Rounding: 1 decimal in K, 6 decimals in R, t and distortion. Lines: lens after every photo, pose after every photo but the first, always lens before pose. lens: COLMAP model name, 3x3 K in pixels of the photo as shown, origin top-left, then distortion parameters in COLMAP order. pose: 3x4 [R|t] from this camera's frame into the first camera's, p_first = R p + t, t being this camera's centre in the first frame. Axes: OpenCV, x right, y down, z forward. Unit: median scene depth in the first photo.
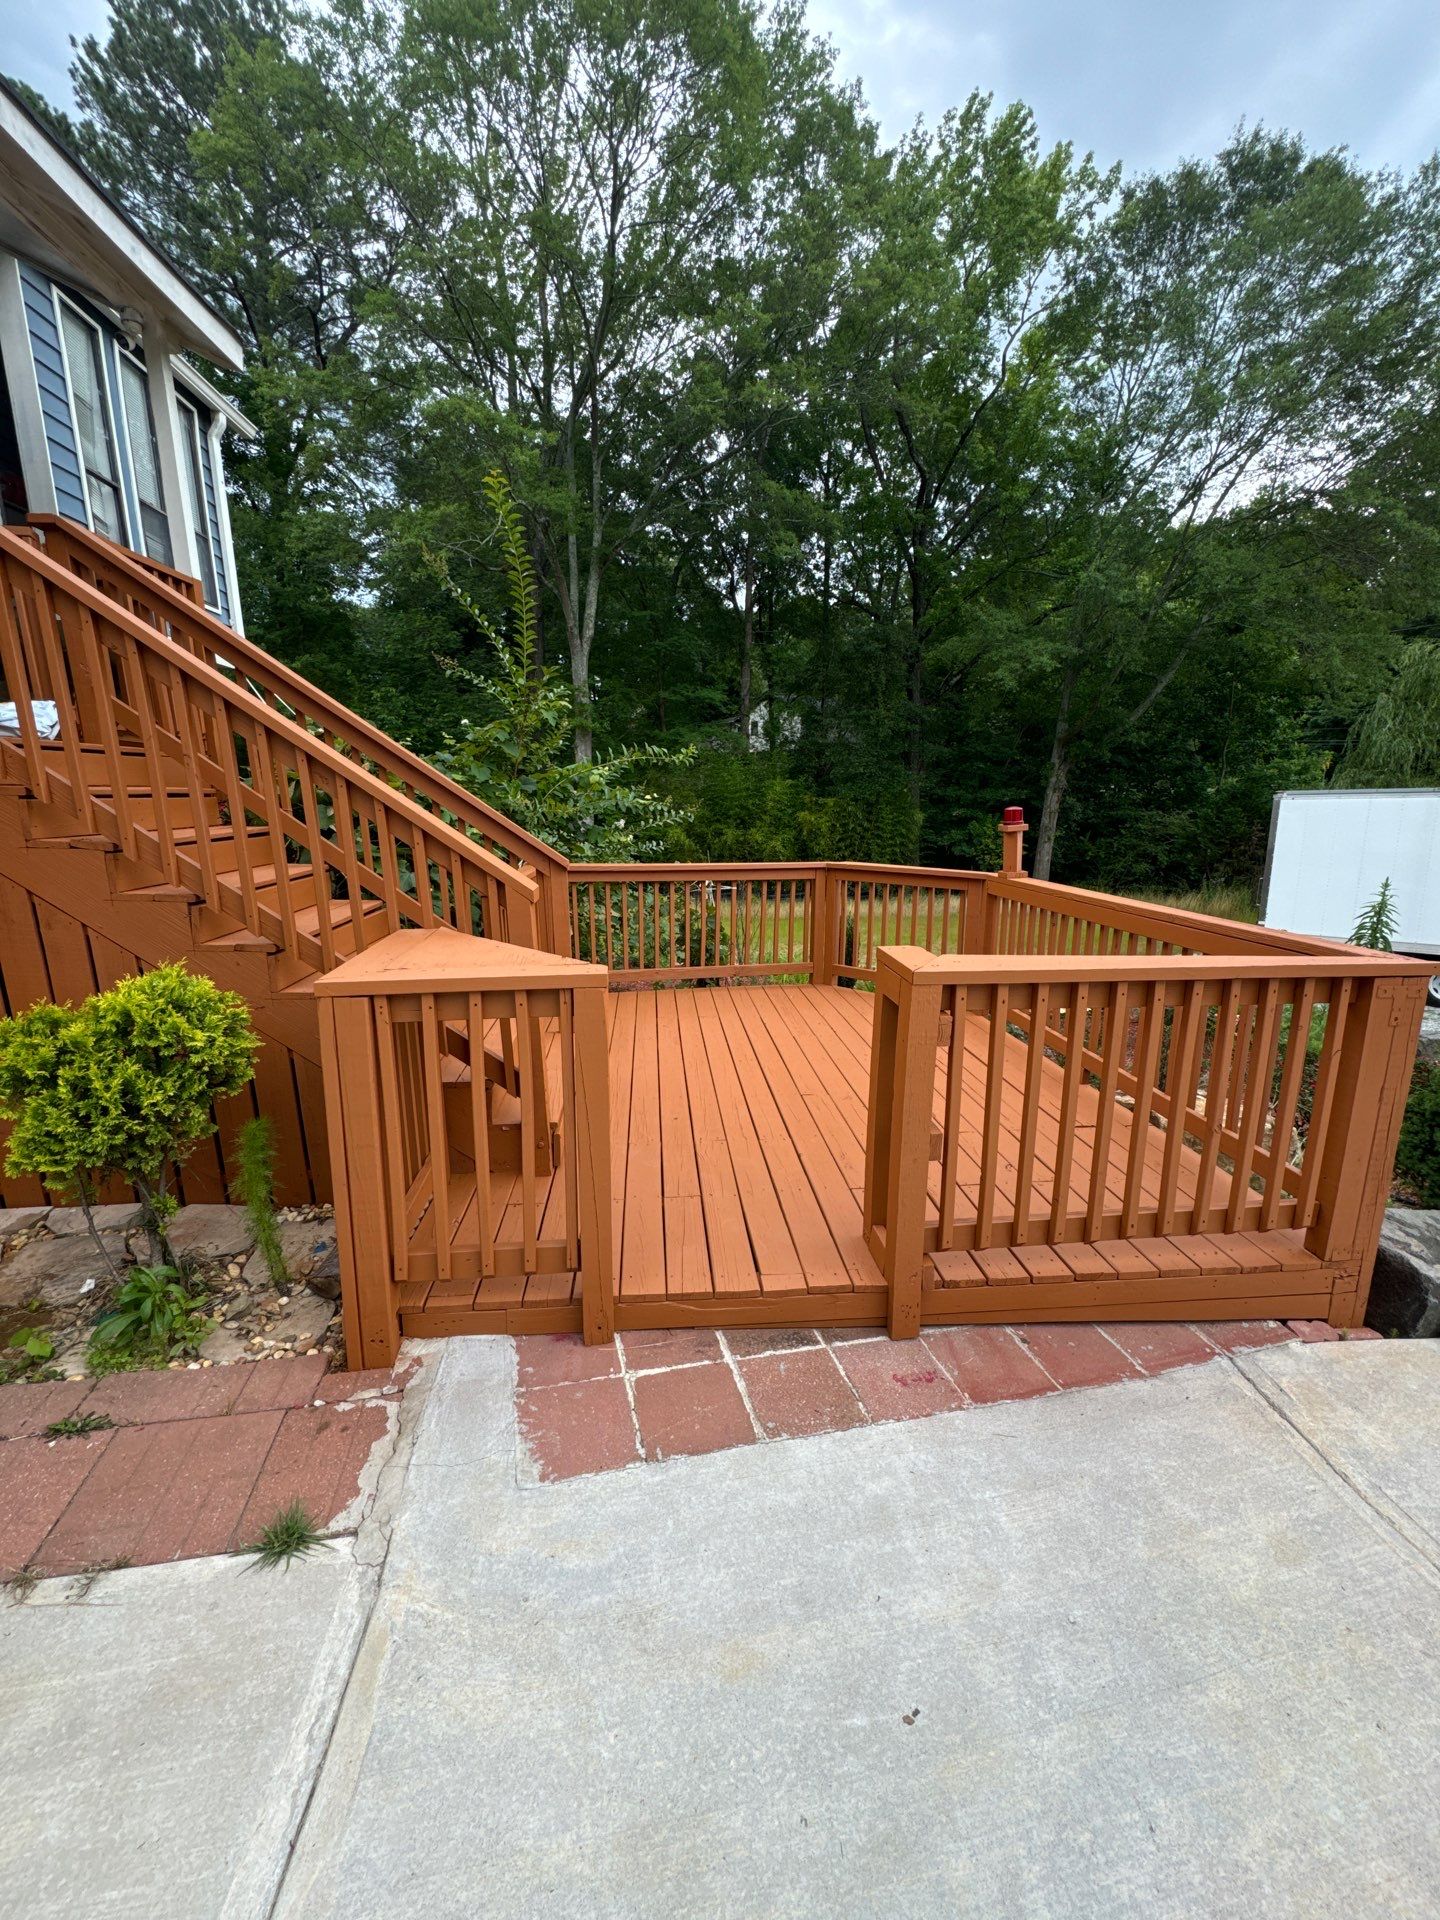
lens RADIAL K [[770.7, 0, 709.3], [0, 770.7, 959.4], [0, 0, 1]] dist [0.001621, -0.000021]
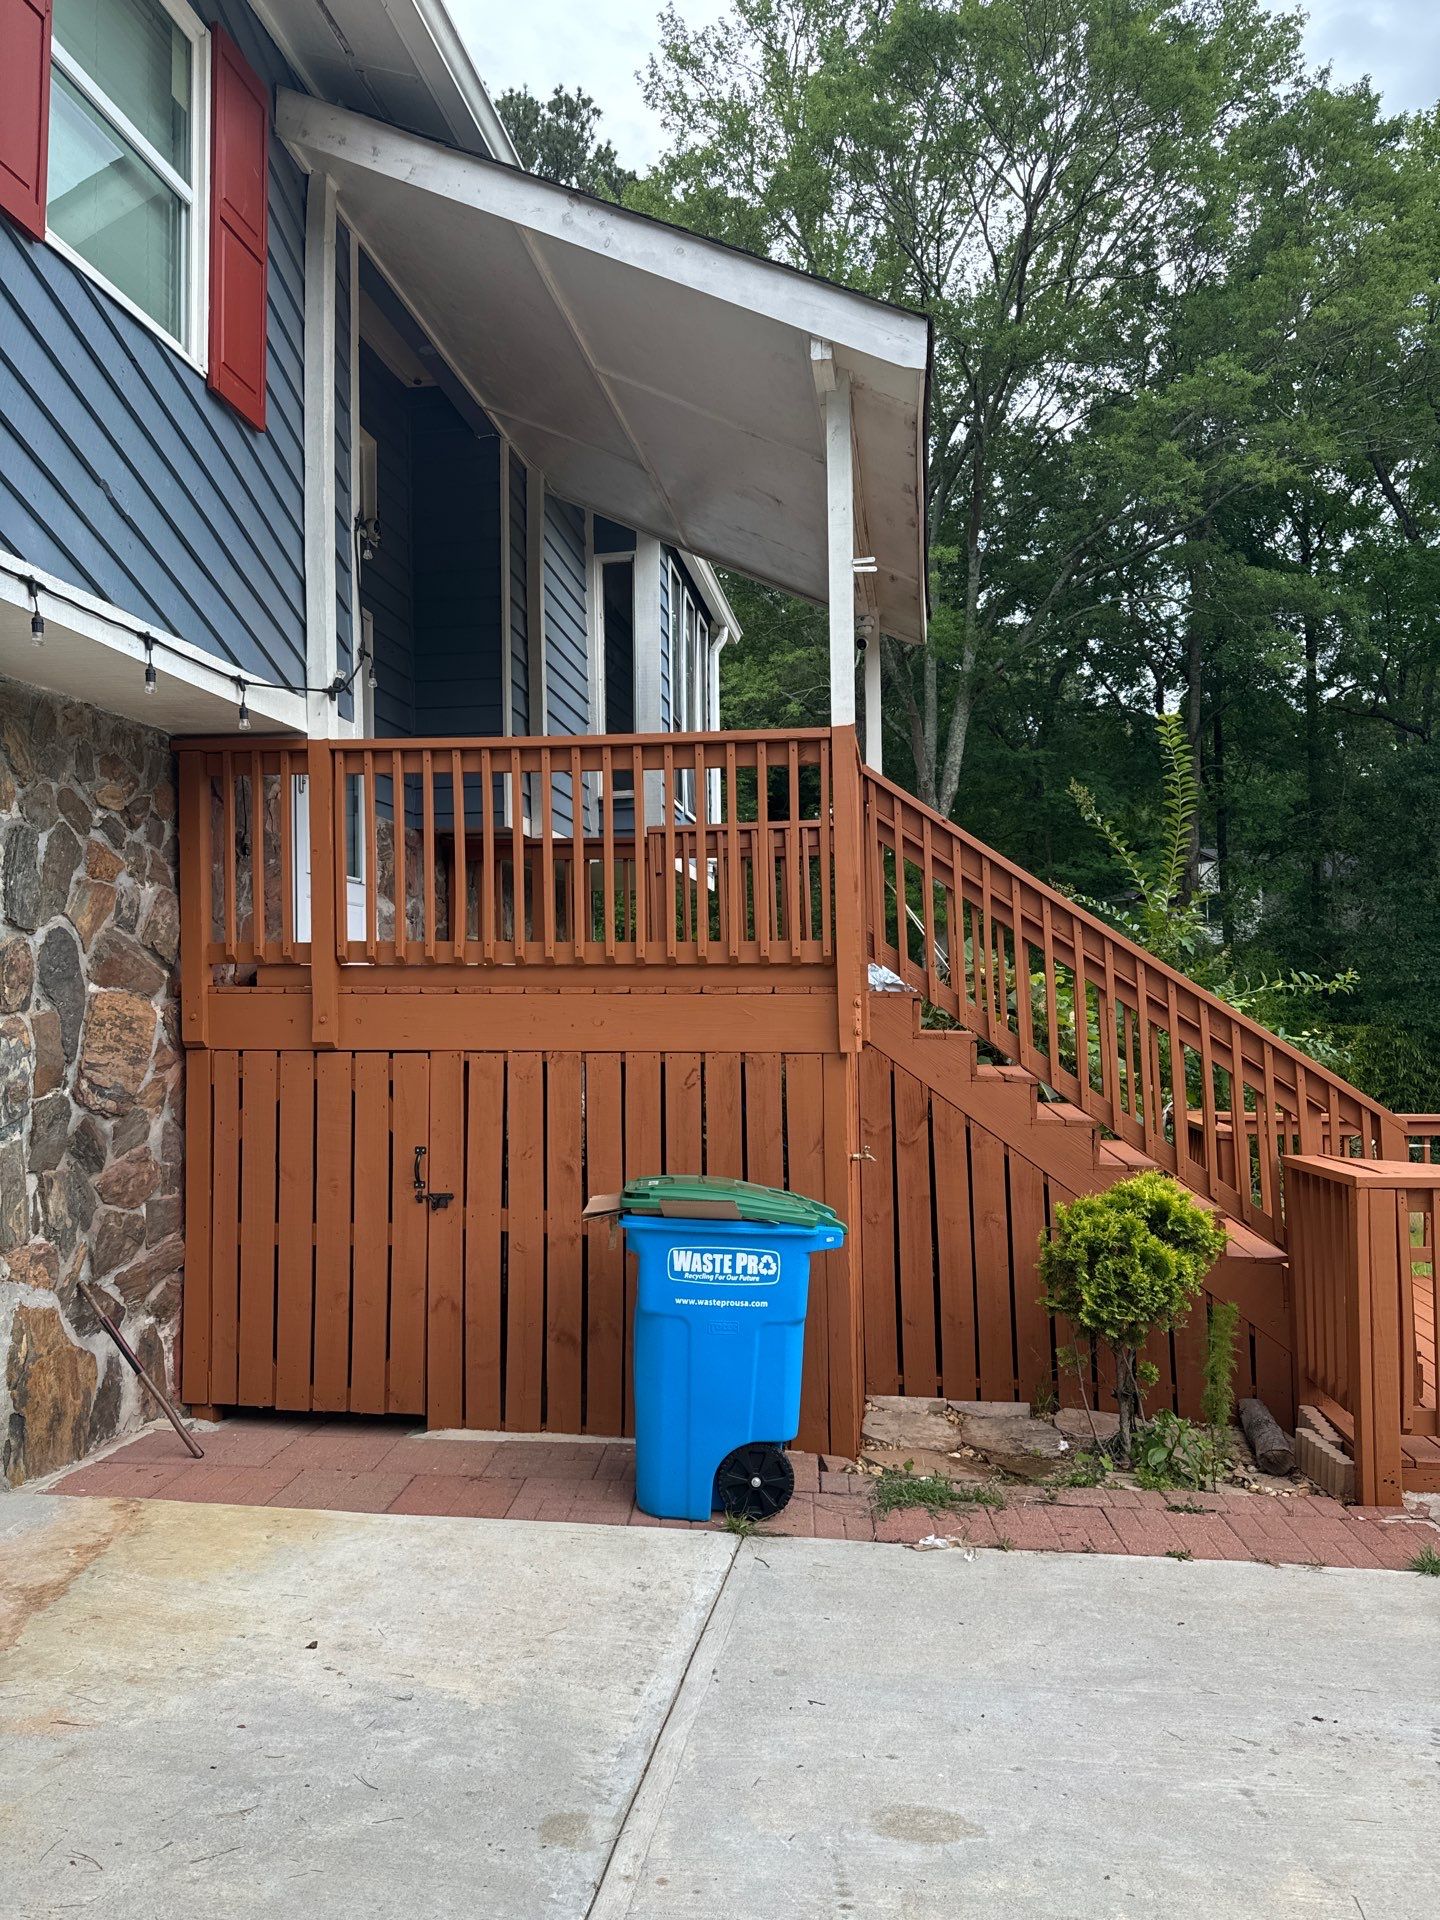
lens RADIAL K [[1363.7, 0, 705.3], [0, 1363.7, 957.4], [0, 0, 1]] dist [0.062640, -0.068763]
pose [[0.968875, -0.027803, -0.245985, -0.329154], [-0.035963, 0.967323, -0.250984, 0.101280], [0.244925, 0.252018, 0.936215, -0.544783]]
